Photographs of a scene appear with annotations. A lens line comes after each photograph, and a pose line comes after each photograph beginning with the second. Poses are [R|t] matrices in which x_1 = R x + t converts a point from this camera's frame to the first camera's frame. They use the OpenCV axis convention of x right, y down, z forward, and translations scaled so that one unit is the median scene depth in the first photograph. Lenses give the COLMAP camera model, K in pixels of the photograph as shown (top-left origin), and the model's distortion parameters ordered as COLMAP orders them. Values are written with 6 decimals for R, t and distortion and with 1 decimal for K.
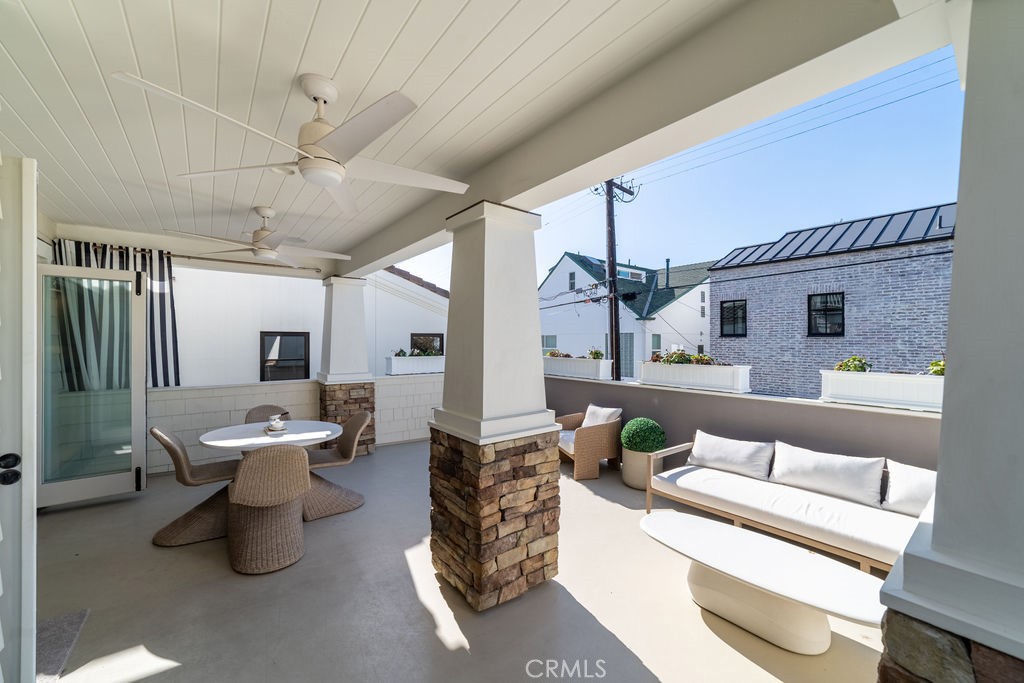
lens RADIAL K [[404.8, 0, 502.8], [0, 404.8, 338.2], [0, 0, 1]] dist [-0.007576, 0.004408]
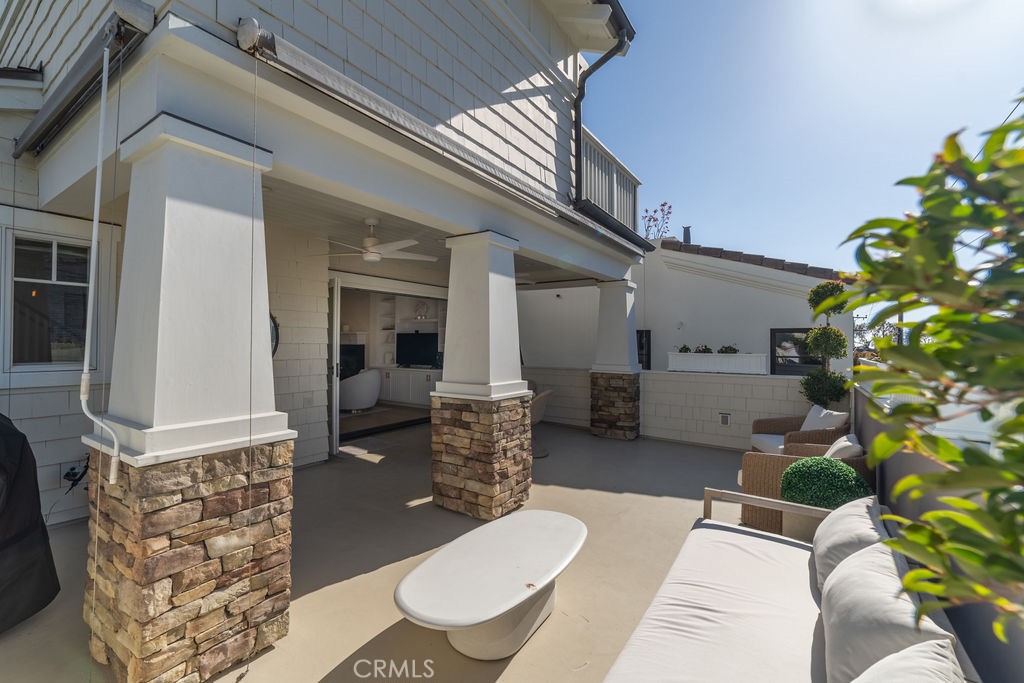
lens RADIAL K [[404.8, 0, 502.8], [0, 404.8, 338.2], [0, 0, 1]] dist [-0.007576, 0.004408]
pose [[0.357041, -0.008860, -0.934047, 1.387052], [-0.005546, 0.999917, -0.011605, 0.052878], [0.934072, 0.009324, 0.356962, 0.632521]]
